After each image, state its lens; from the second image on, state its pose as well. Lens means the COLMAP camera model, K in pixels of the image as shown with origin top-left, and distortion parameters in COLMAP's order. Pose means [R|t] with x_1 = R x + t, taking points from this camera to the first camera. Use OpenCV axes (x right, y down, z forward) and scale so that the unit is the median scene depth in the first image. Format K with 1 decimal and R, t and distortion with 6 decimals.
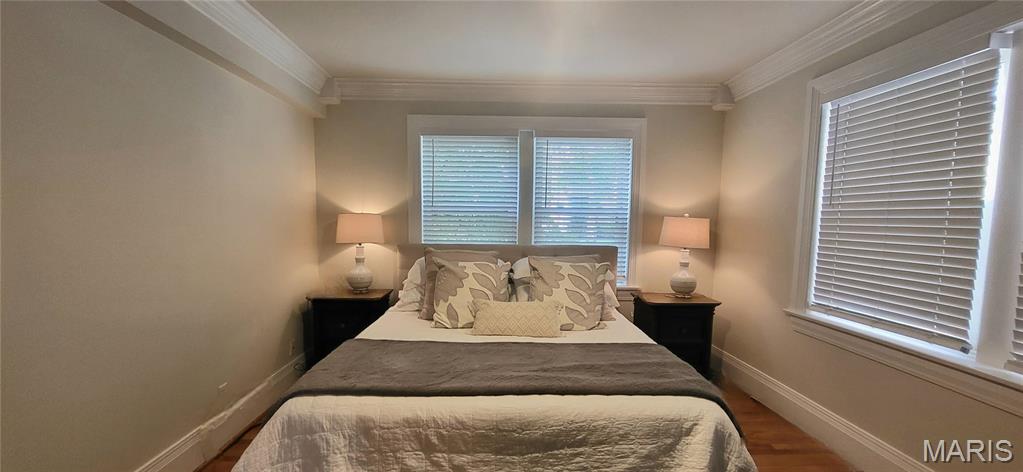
lens RADIAL K [[387.4, 0, 508.4], [0, 387.4, 241.8], [0, 0, 1]] dist [0.001246, -0.000913]
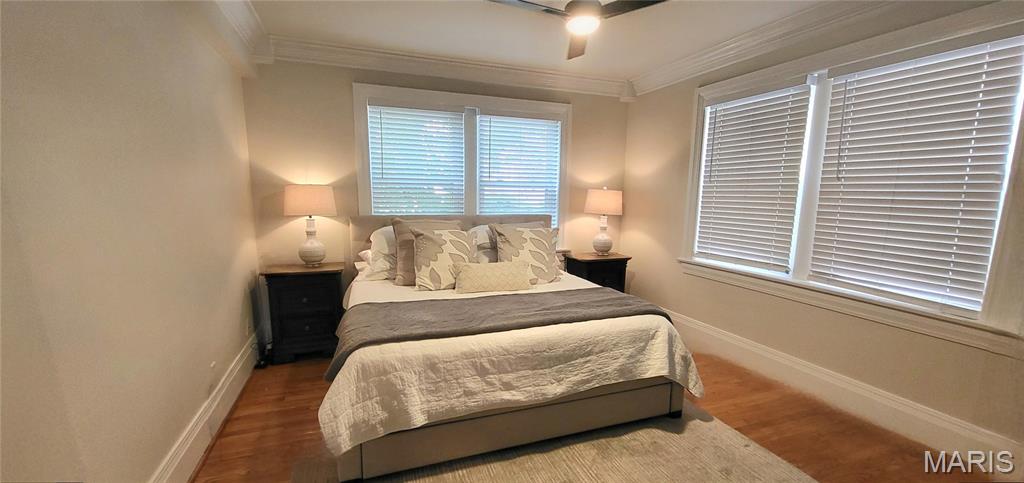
lens RADIAL K [[396.1, 0, 510.7], [0, 396.1, 244.0], [0, 0, 1]] dist [0.002090, 0.000272]
pose [[0.946061, -0.039591, 0.321560, -0.309765], [0.016818, 0.997169, 0.073291, 0.013548], [-0.323551, -0.063930, 0.944049, -0.130830]]
